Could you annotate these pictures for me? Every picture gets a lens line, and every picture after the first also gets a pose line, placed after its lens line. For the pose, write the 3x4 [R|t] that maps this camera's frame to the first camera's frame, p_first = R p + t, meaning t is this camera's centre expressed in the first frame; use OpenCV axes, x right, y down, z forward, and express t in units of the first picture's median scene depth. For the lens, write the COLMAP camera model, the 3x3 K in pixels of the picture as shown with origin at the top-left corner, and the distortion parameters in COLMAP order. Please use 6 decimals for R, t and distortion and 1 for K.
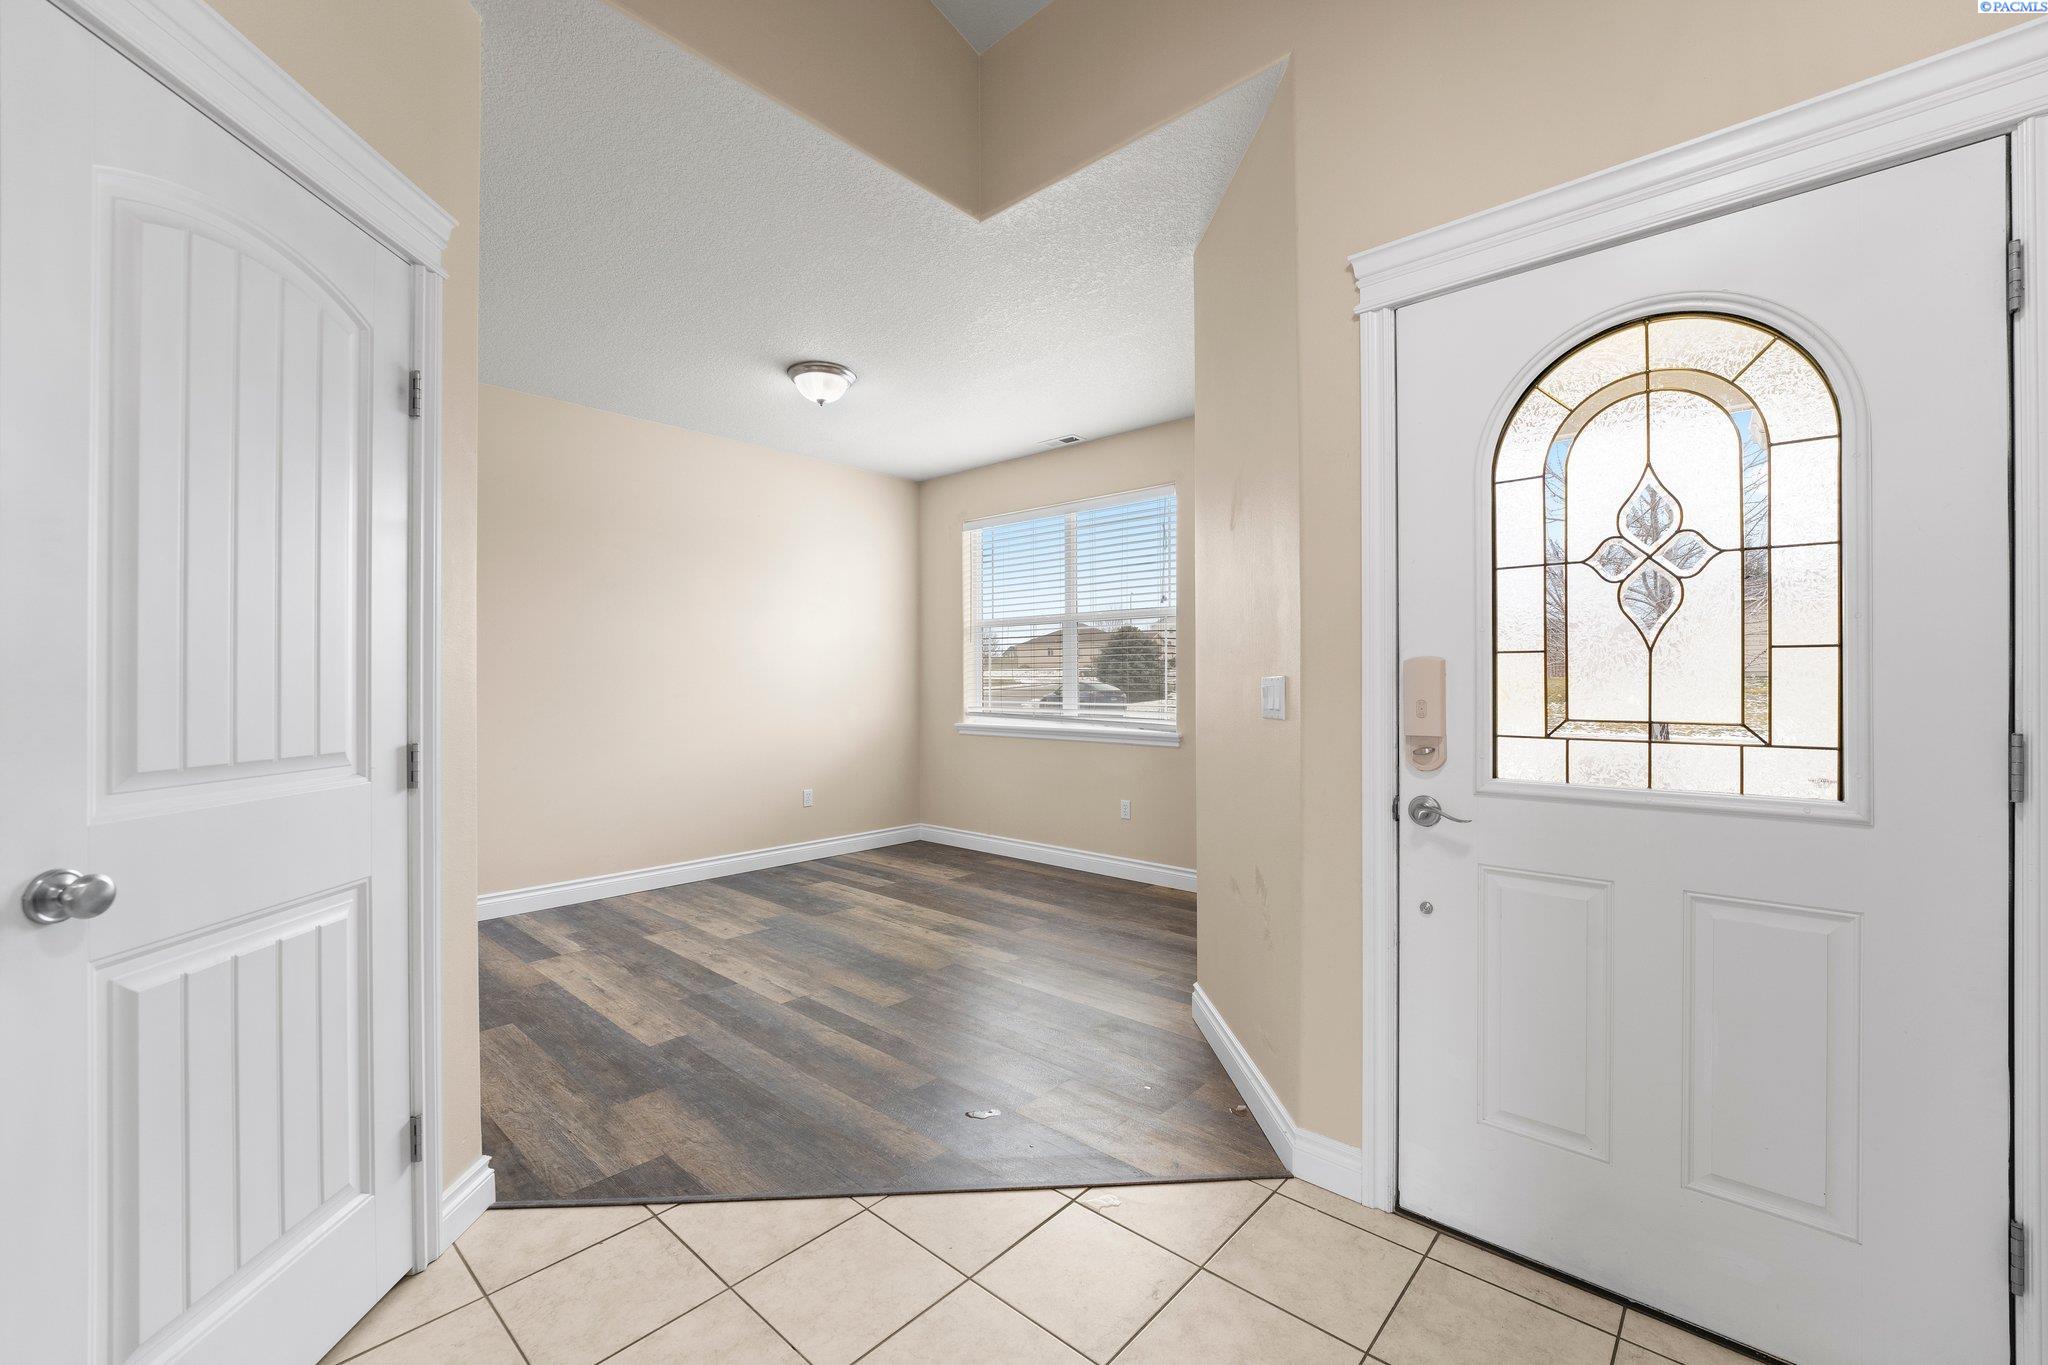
lens RADIAL K [[833.0, 0, 1024.0], [0, 833.0, 682.5], [0, 0, 1]] dist [-0.000904, -0.000104]
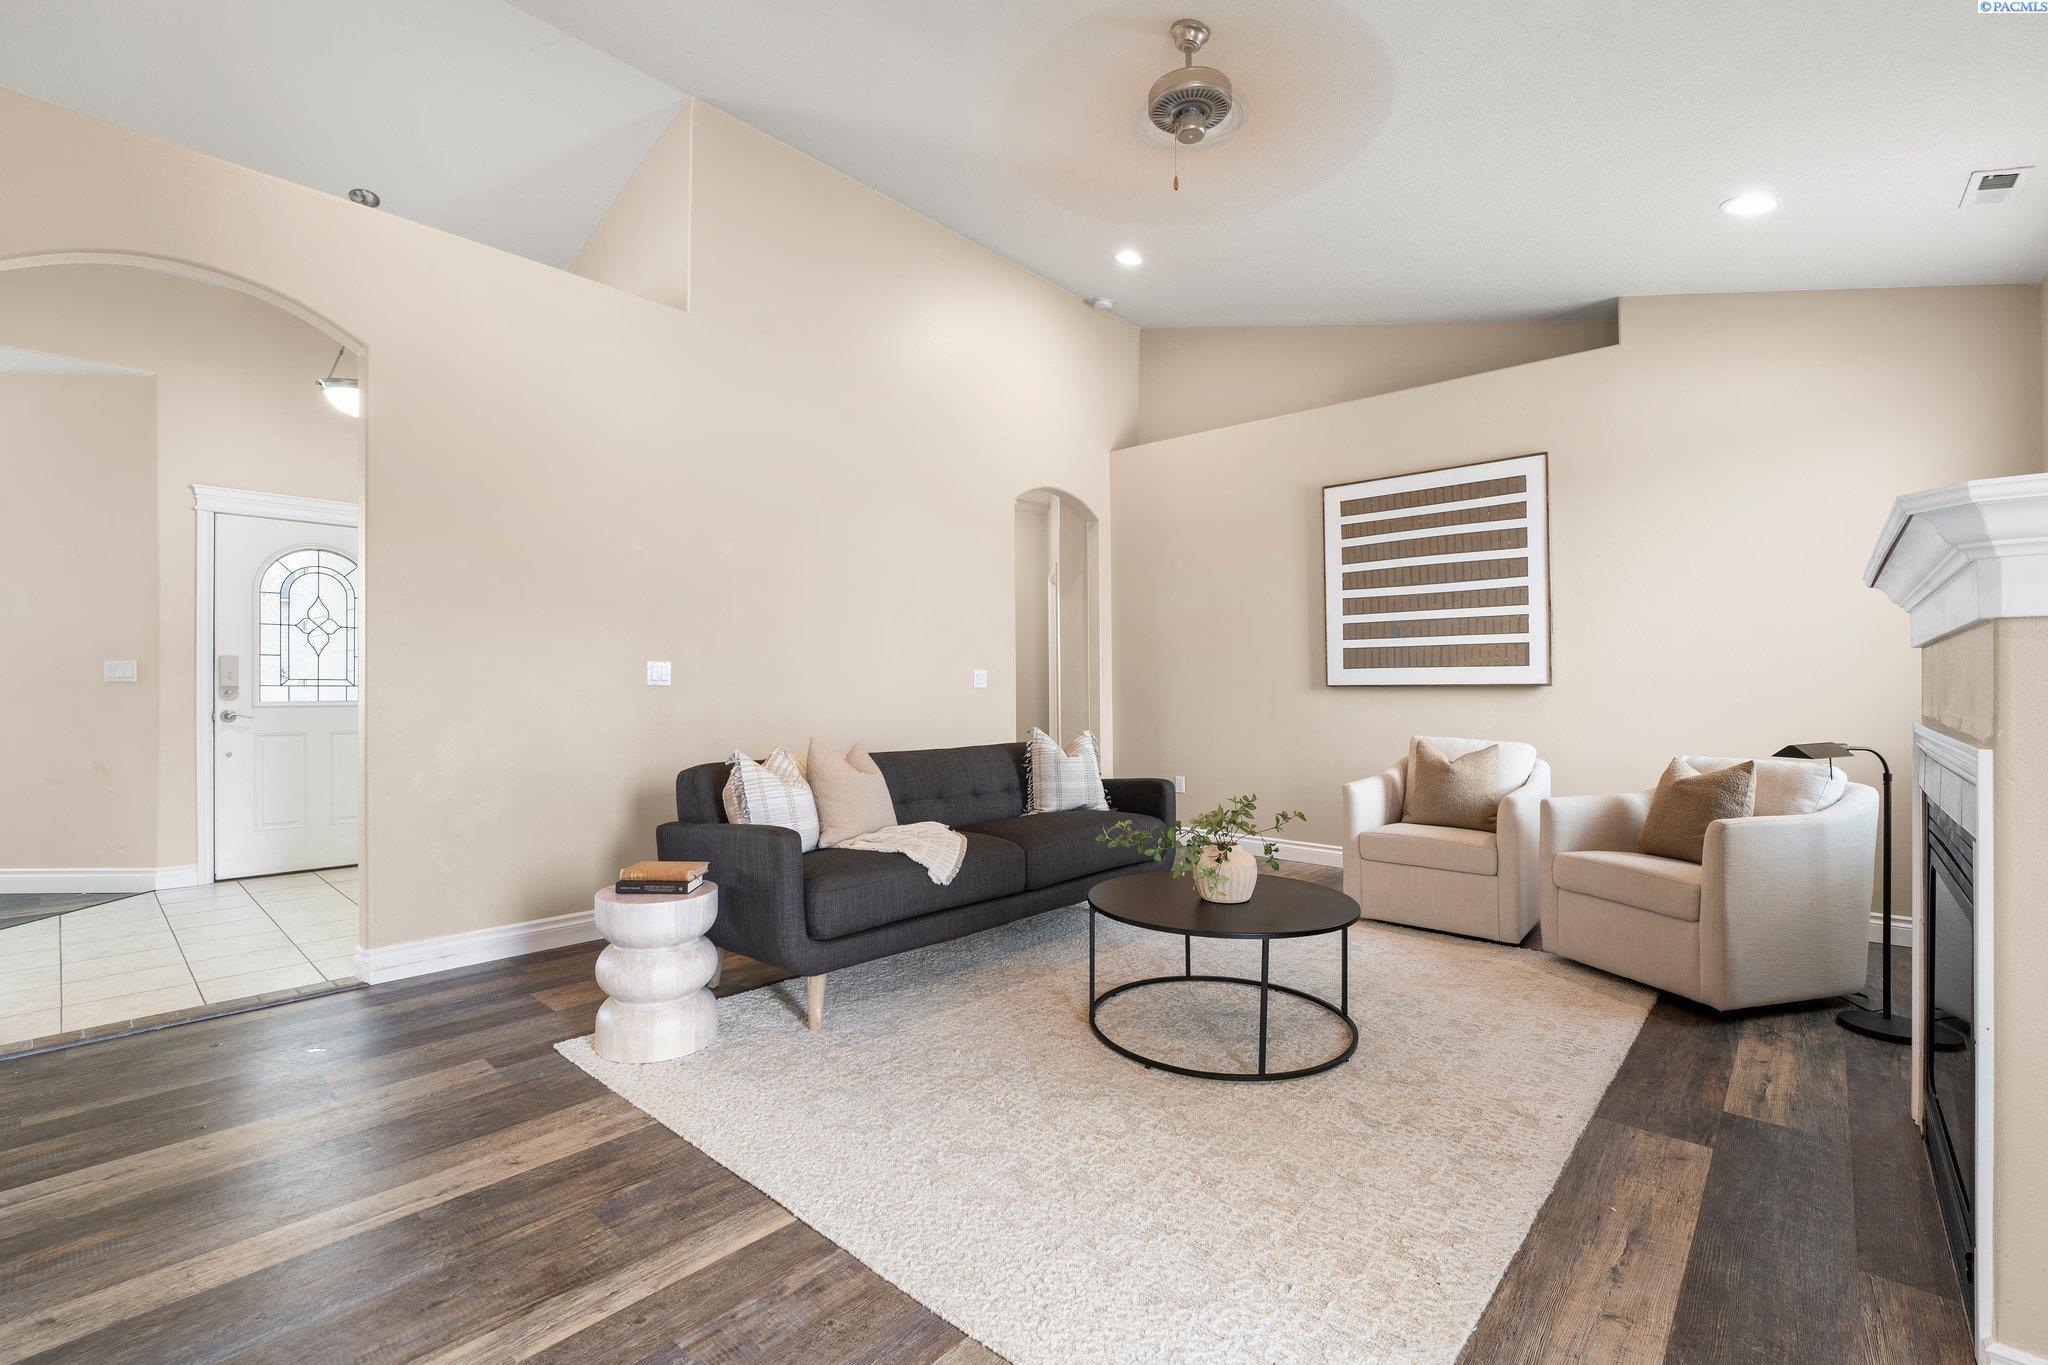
lens RADIAL K [[881.9, 0, 1024.0], [0, 881.9, 682.5], [0, 0, 1]] dist [-0.002450, -0.000132]
pose [[0.003685, 0.006820, 0.999970, -2.291906], [0.000852, 0.999976, -0.006823, 0.076094], [-0.999993, 0.000878, 0.003679, -1.497463]]
